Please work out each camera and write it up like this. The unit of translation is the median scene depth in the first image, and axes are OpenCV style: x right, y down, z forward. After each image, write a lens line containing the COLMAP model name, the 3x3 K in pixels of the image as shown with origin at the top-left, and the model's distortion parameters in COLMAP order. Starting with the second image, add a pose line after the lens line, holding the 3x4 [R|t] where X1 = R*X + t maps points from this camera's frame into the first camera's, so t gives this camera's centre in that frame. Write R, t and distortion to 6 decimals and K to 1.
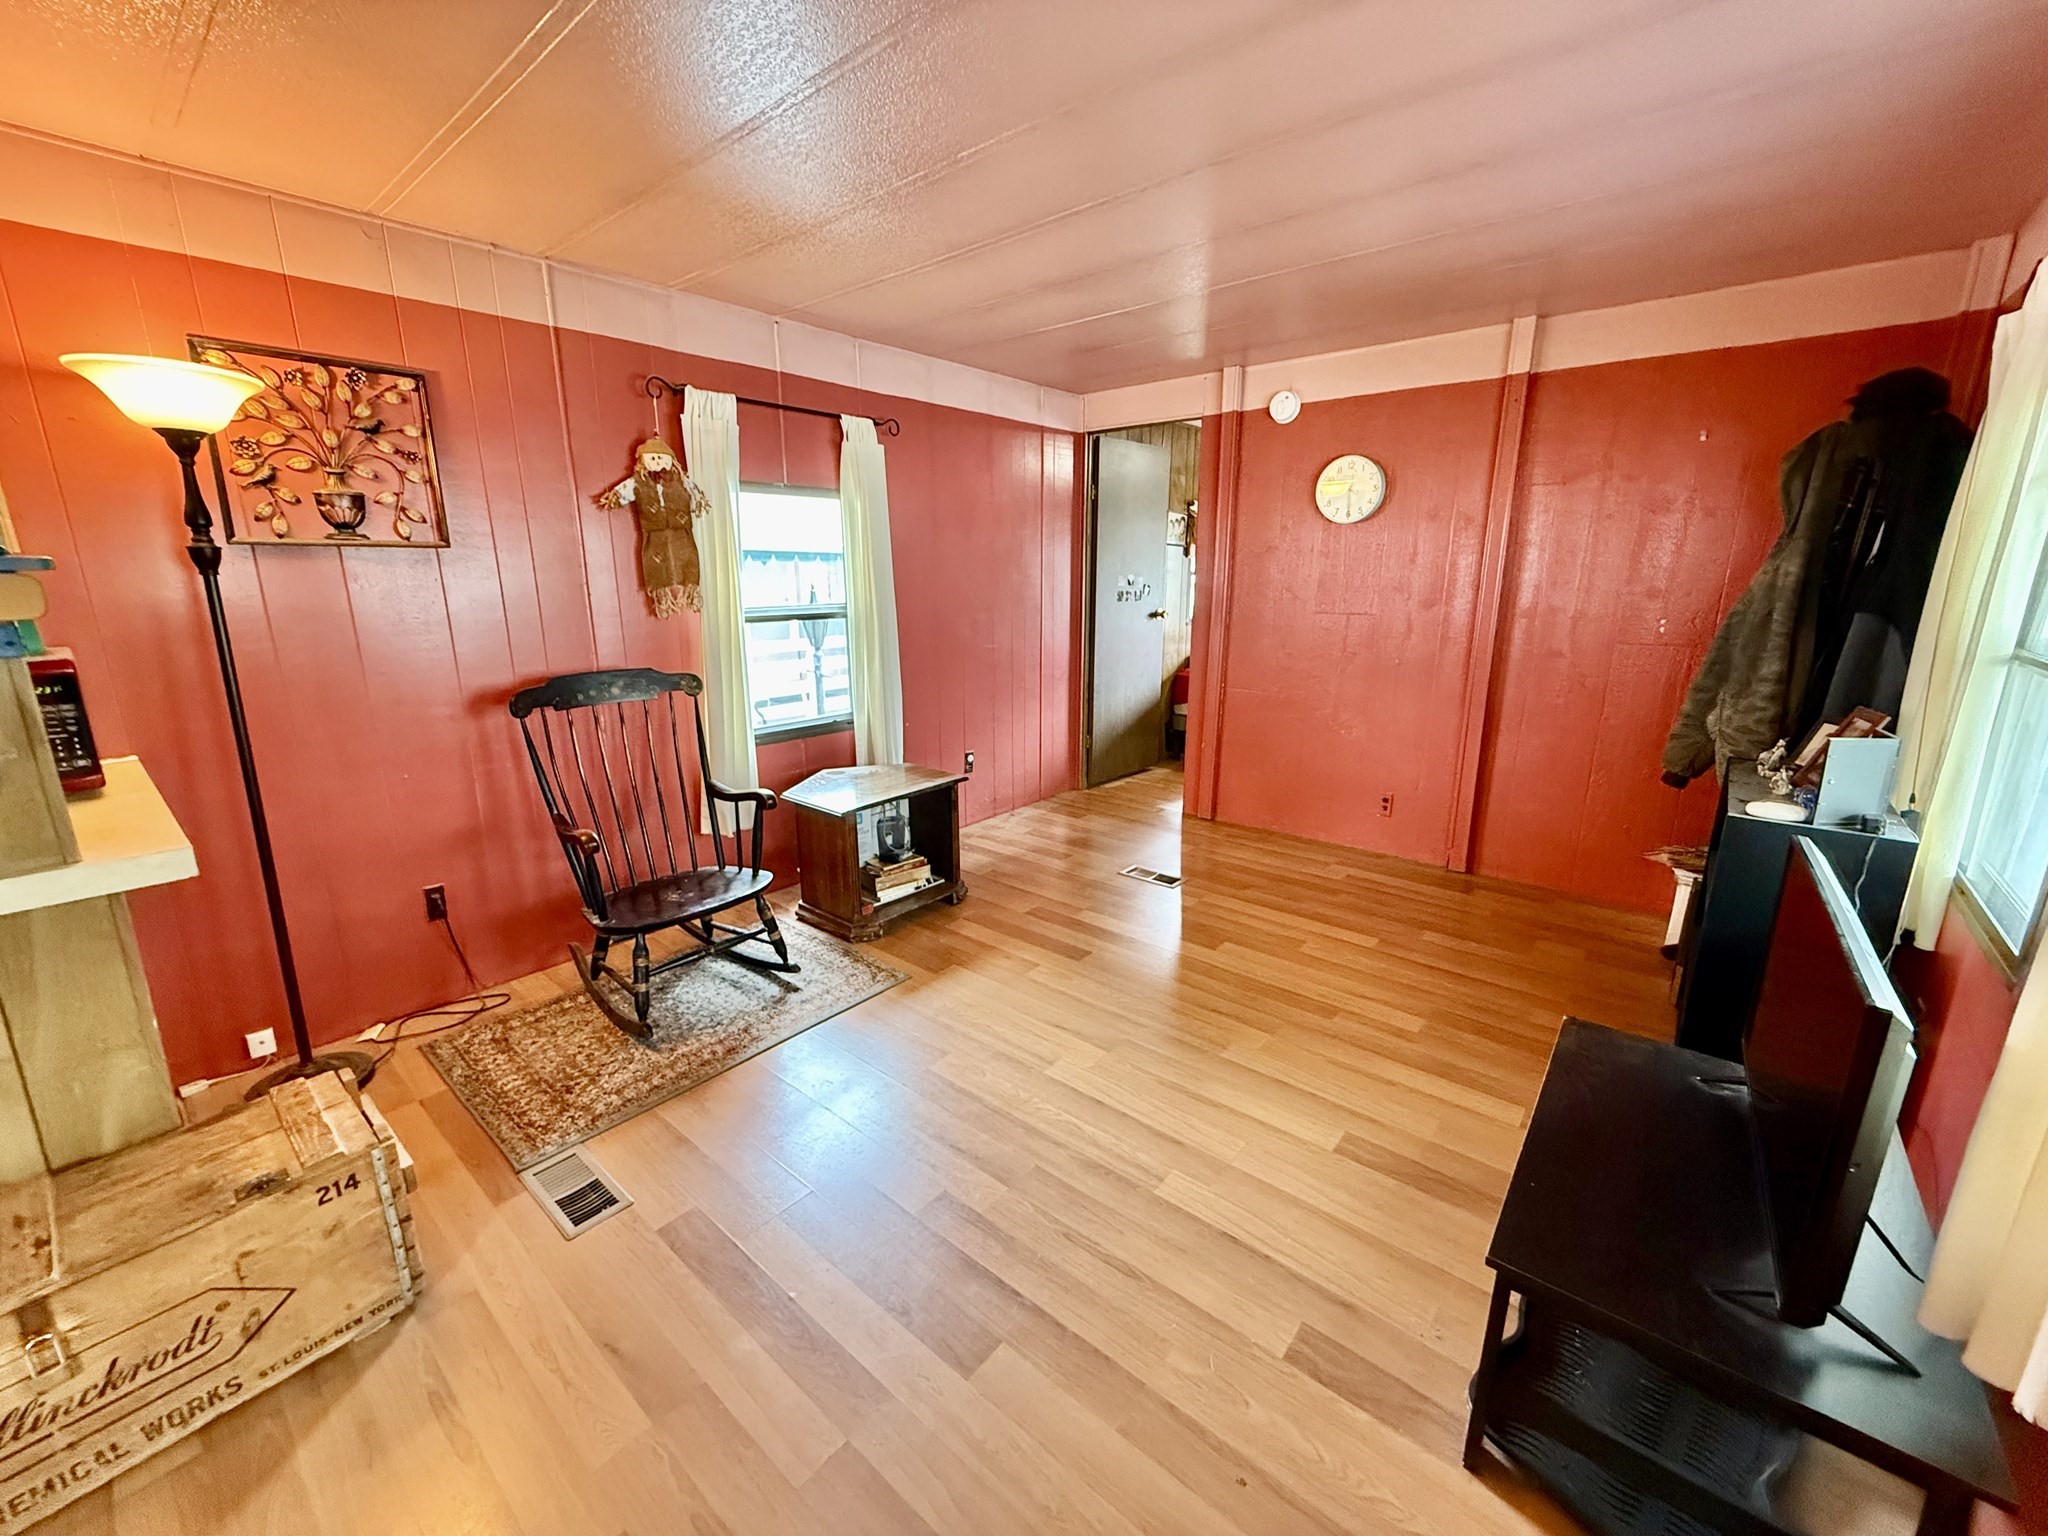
lens RADIAL K [[806.9, 0, 1024.0], [0, 806.9, 768.0], [0, 0, 1]] dist [0.000845, 0.000079]
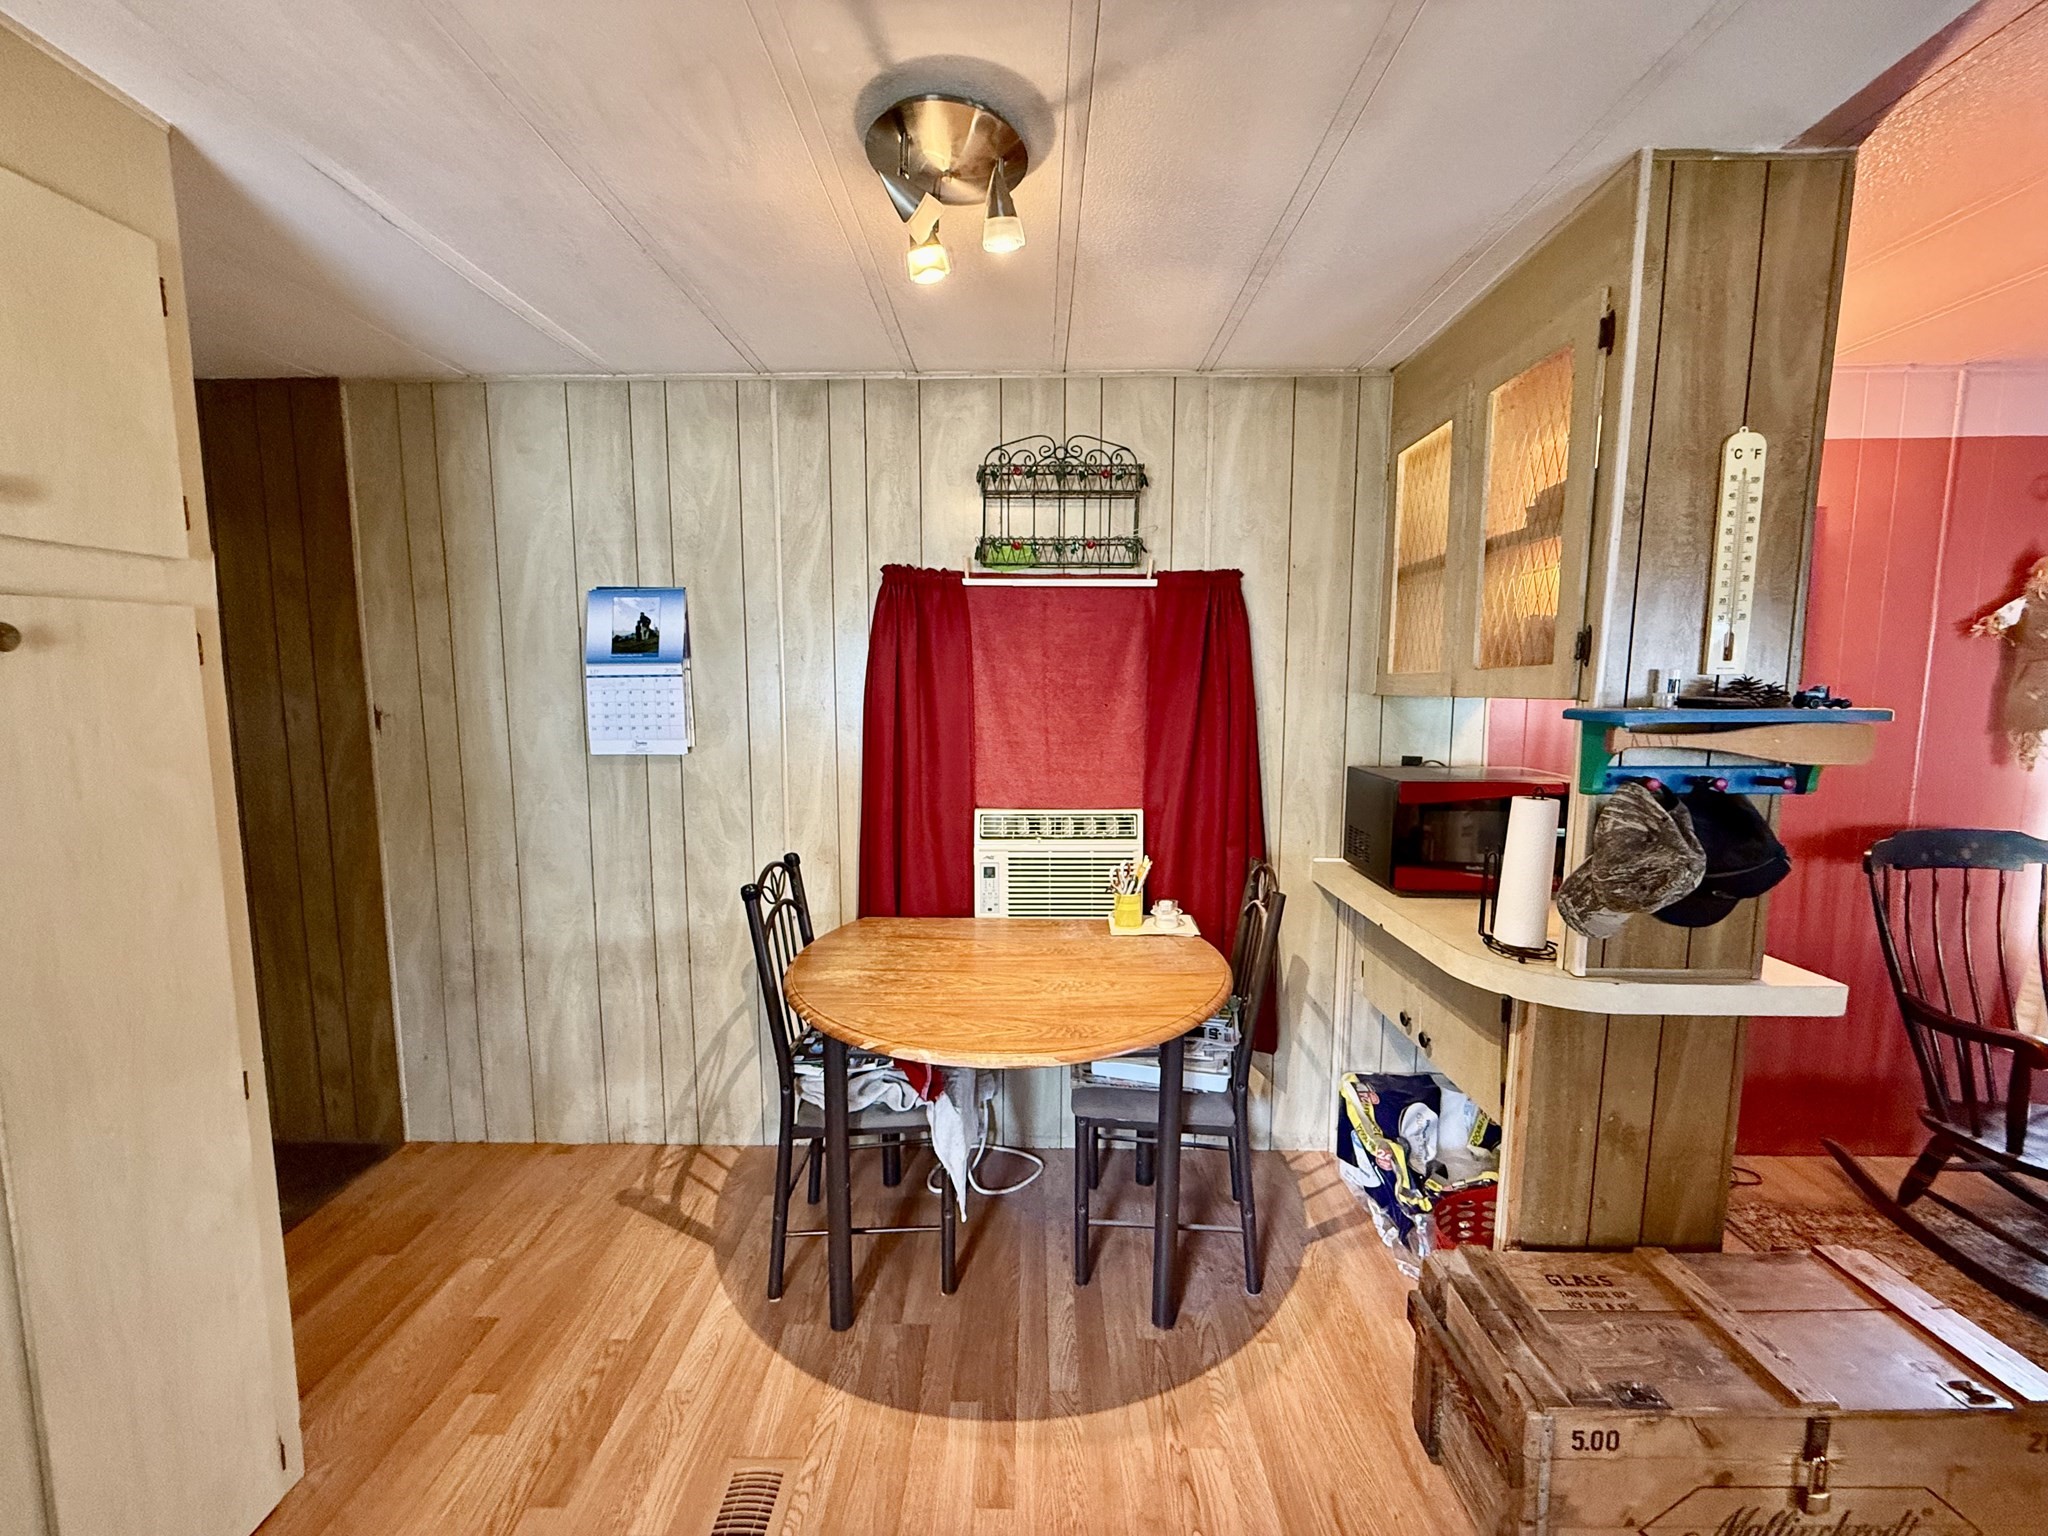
lens RADIAL K [[806.9, 0, 1024.0], [0, 806.9, 768.0], [0, 0, 1]] dist [0.000845, 0.000079]
pose [[0.628965, 0.081097, -0.773192, -0.483442], [-0.186149, 0.981324, -0.048499, 0.035316], [0.754819, 0.174433, 0.632315, -0.242714]]
